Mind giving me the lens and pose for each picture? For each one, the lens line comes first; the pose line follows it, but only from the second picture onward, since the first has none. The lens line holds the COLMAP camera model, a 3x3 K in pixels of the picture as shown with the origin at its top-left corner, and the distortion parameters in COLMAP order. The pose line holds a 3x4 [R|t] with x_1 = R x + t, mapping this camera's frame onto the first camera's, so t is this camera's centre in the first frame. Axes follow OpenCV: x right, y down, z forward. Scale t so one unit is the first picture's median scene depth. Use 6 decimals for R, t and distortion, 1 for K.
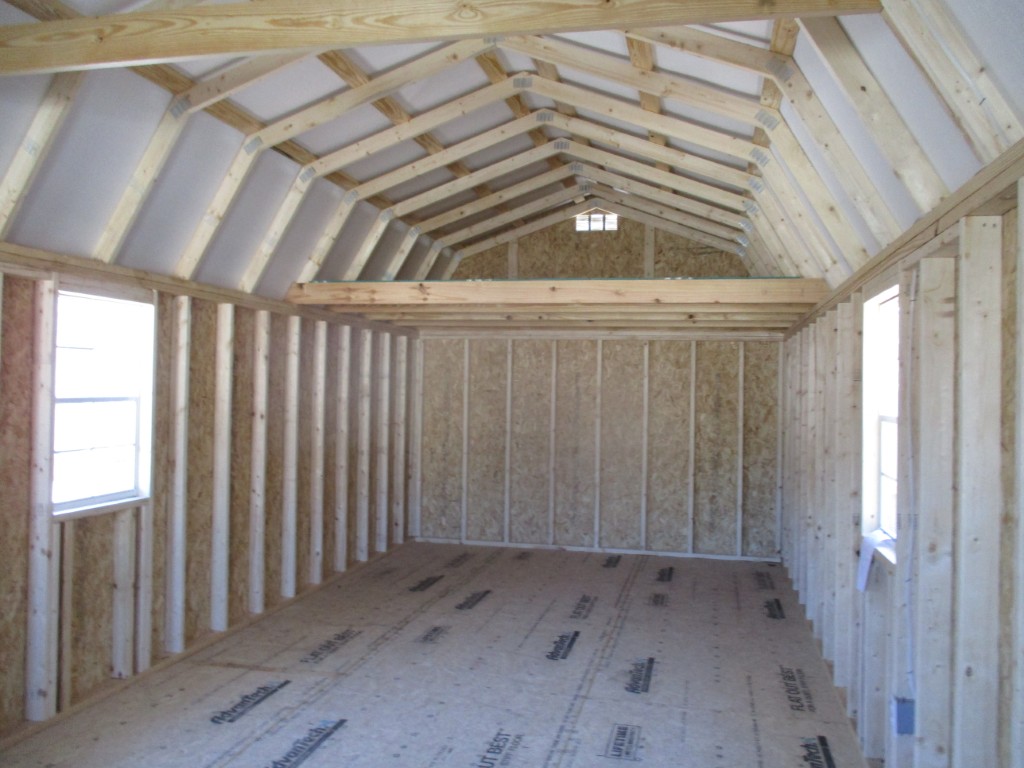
lens RADIAL K [[848.4, 0, 523.9], [0, 848.4, 373.3], [0, 0, 1]] dist [-0.031852, 0.028983]
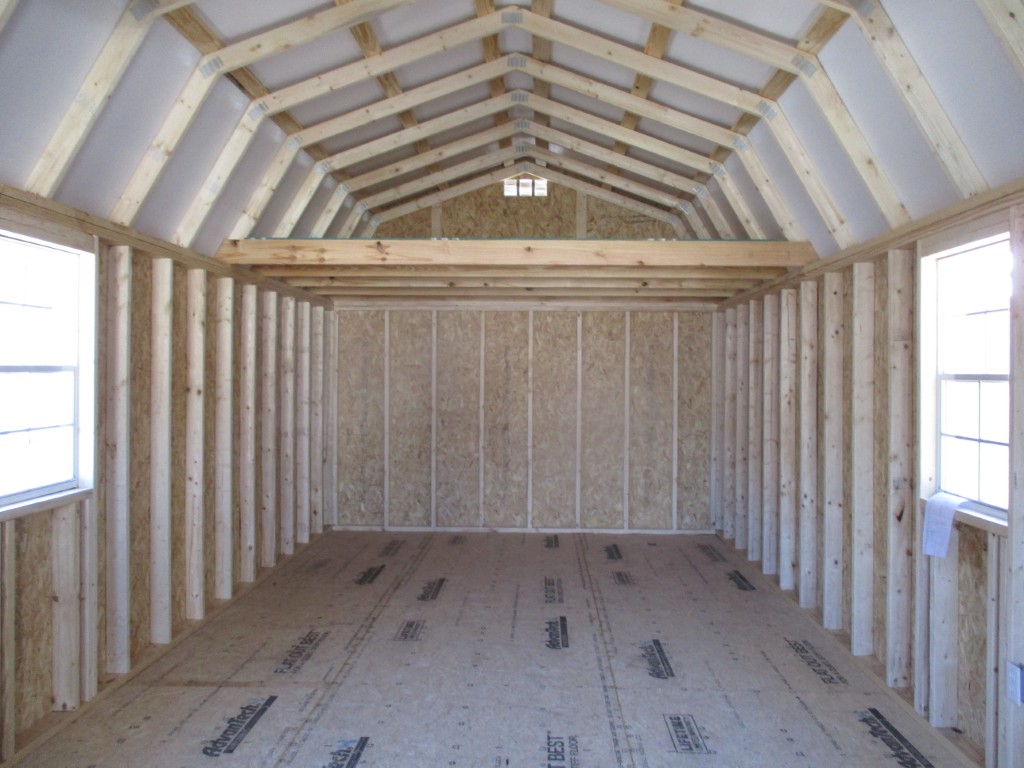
lens RADIAL K [[848.4, 0, 521.0], [0, 848.4, 372.9], [0, 0, 1]] dist [-0.031852, 0.028983]
pose [[0.981805, -0.010821, 0.189583, -0.165942], [0.007234, 0.999782, 0.019603, 0.018575], [-0.189754, -0.017875, 0.981669, 0.102788]]
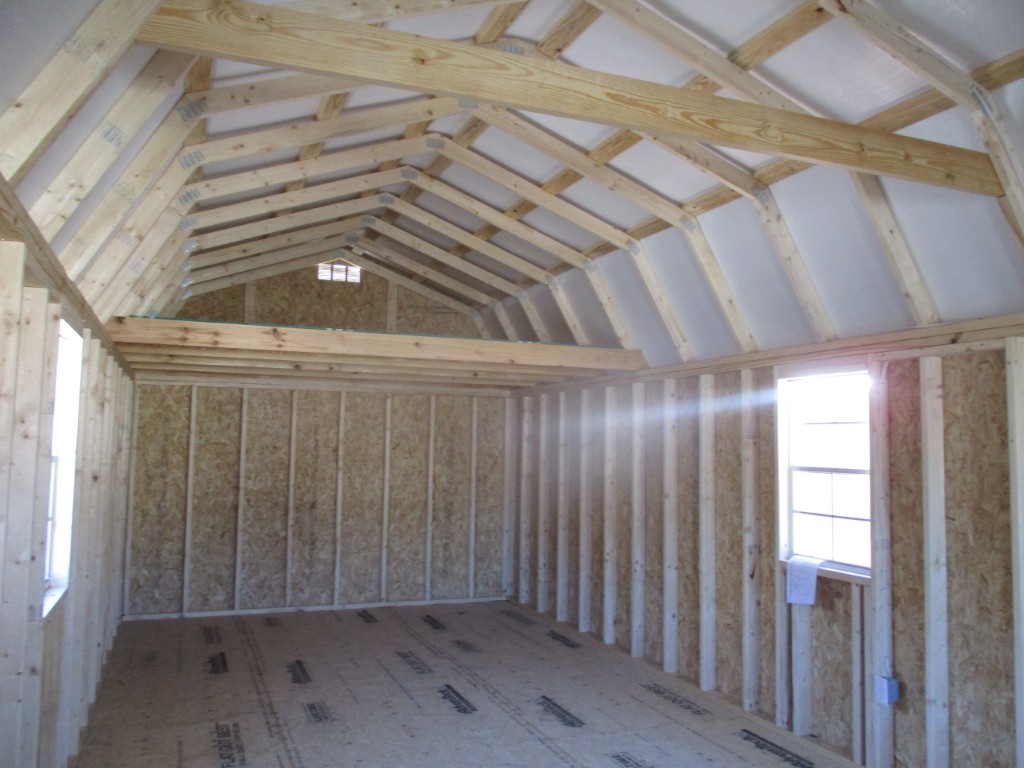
lens RADIAL K [[848.4, 0, 517.3], [0, 848.4, 374.0], [0, 0, 1]] dist [-0.031852, 0.028983]
pose [[0.827970, 0.042607, 0.559152, -0.474126], [-0.012164, 0.998239, -0.058055, -0.007996], [-0.560641, 0.041266, 0.827030, 0.111540]]
